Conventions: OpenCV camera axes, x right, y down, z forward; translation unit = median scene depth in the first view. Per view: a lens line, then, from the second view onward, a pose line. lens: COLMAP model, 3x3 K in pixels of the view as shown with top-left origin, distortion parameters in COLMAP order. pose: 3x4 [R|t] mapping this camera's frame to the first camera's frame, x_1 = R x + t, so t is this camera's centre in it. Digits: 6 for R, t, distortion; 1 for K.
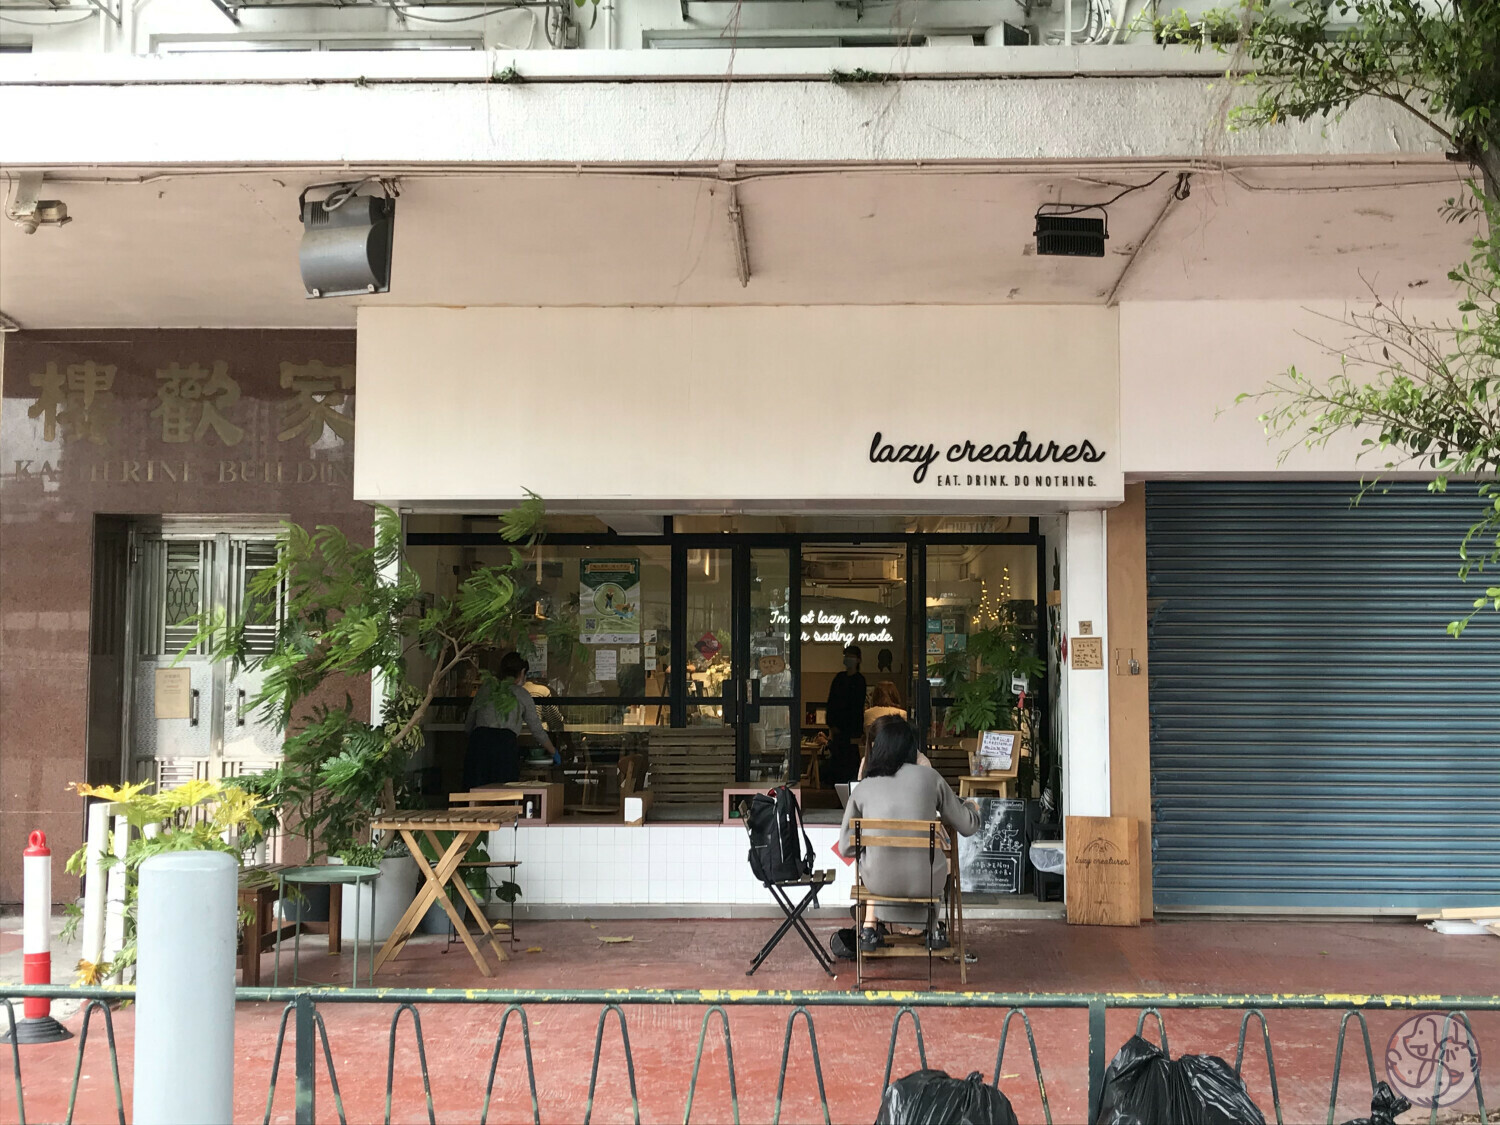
lens RADIAL K [[1771.5, 0, 744.9], [0, 1771.5, 562.0], [0, 0, 1]] dist [0.095288, 0.000000]
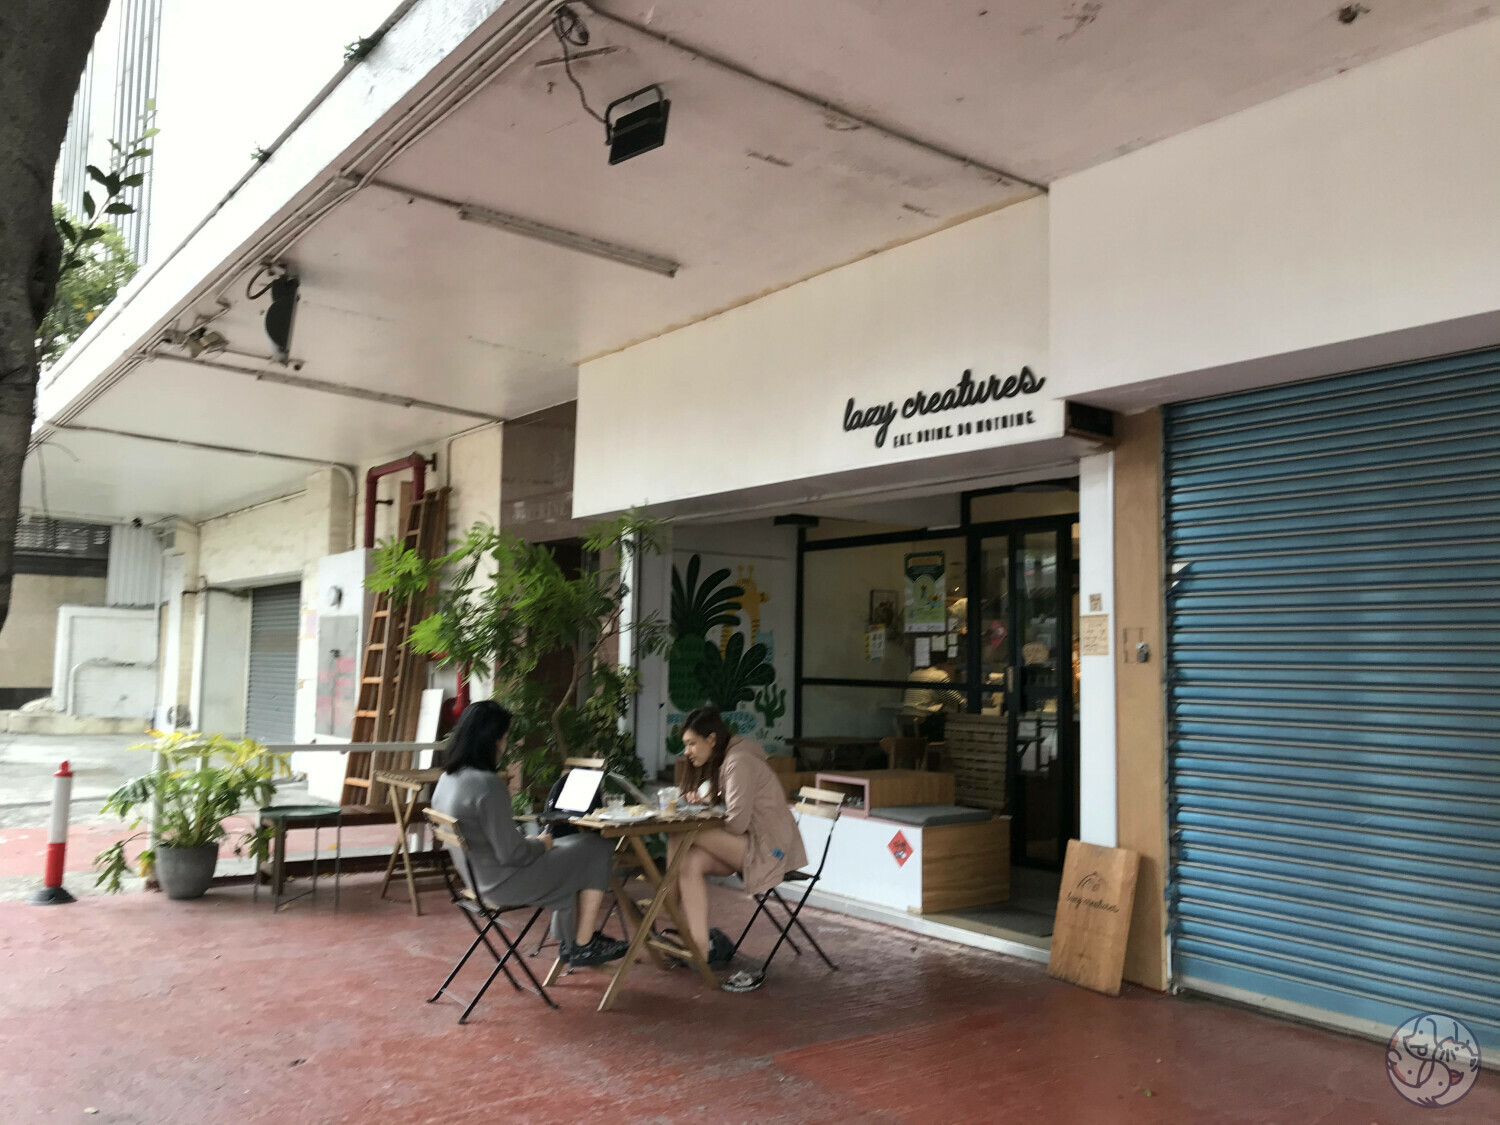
lens RADIAL K [[1225.7, 0, 760.8], [0, 1225.7, 560.3], [0, 0, 1]] dist [0.006403, -0.004539]
pose [[0.636362, -0.057075, -0.769276, 0.533287], [0.040860, 0.998353, -0.040271, 0.035169], [0.770308, -0.005805, 0.637646, 0.555784]]
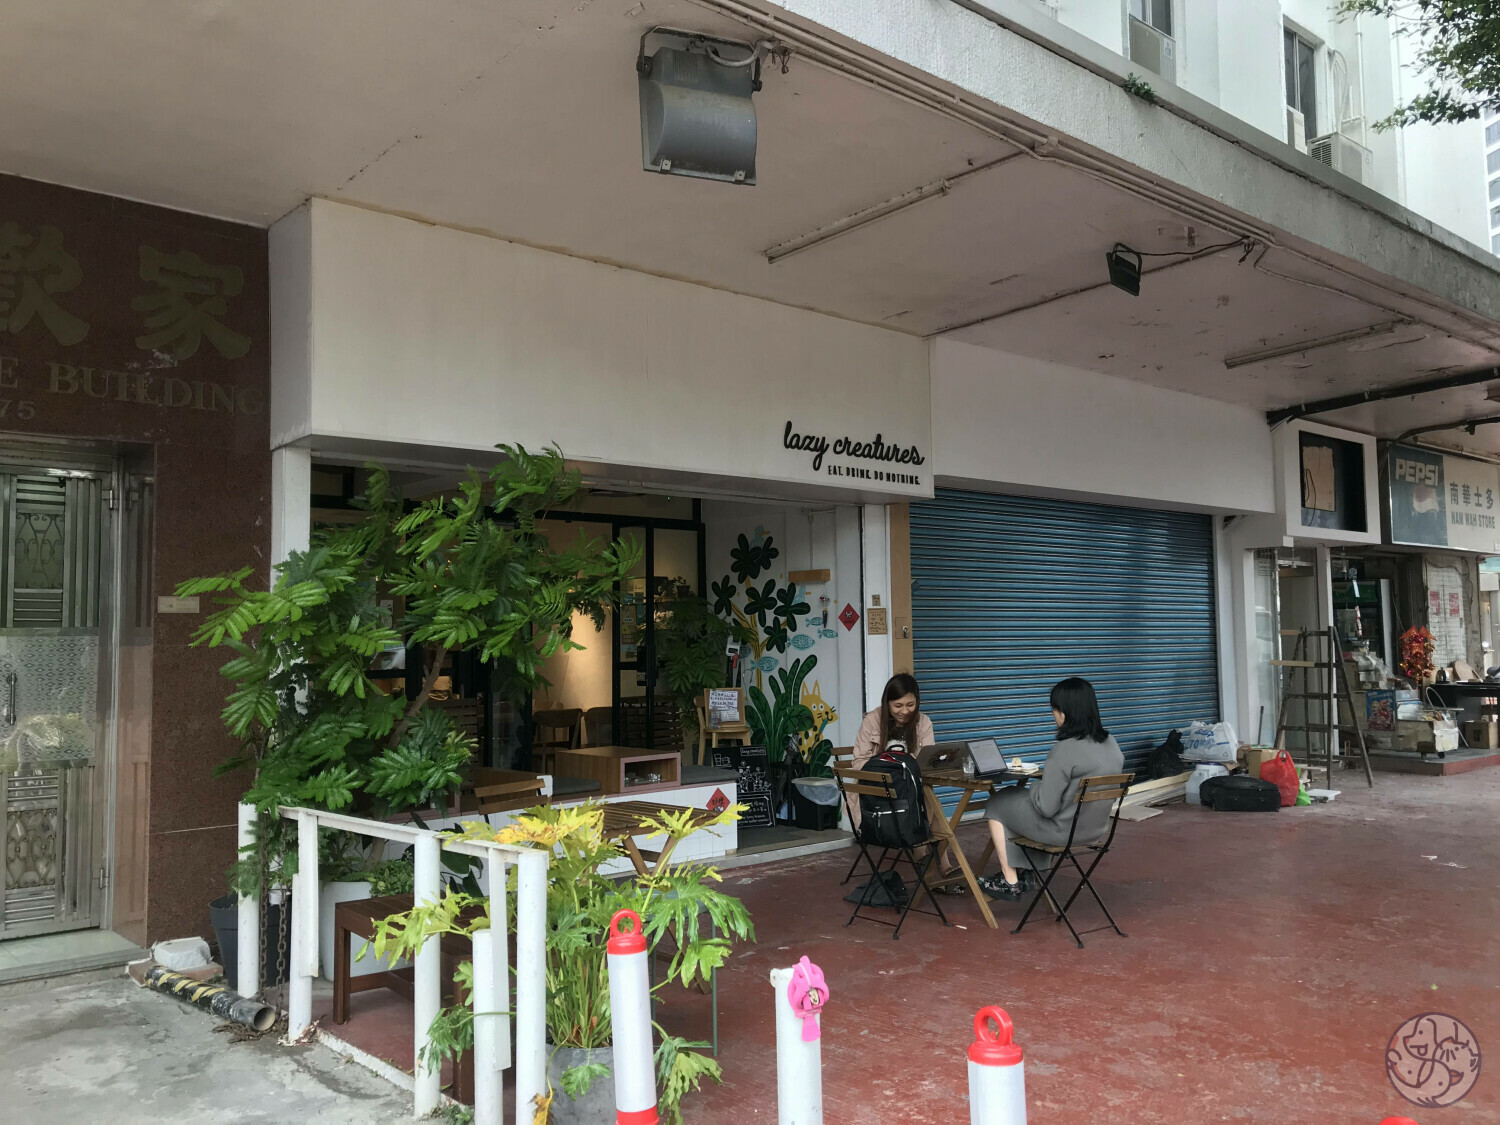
lens RADIAL K [[1225.7, 0, 760.5], [0, 1225.7, 560.0], [0, 0, 1]] dist [0.006403, -0.004539]
pose [[0.724020, 0.030494, 0.689105, -0.456751], [-0.035269, 0.999352, -0.007166, 0.018609], [-0.688877, -0.019116, 0.724626, 0.463181]]
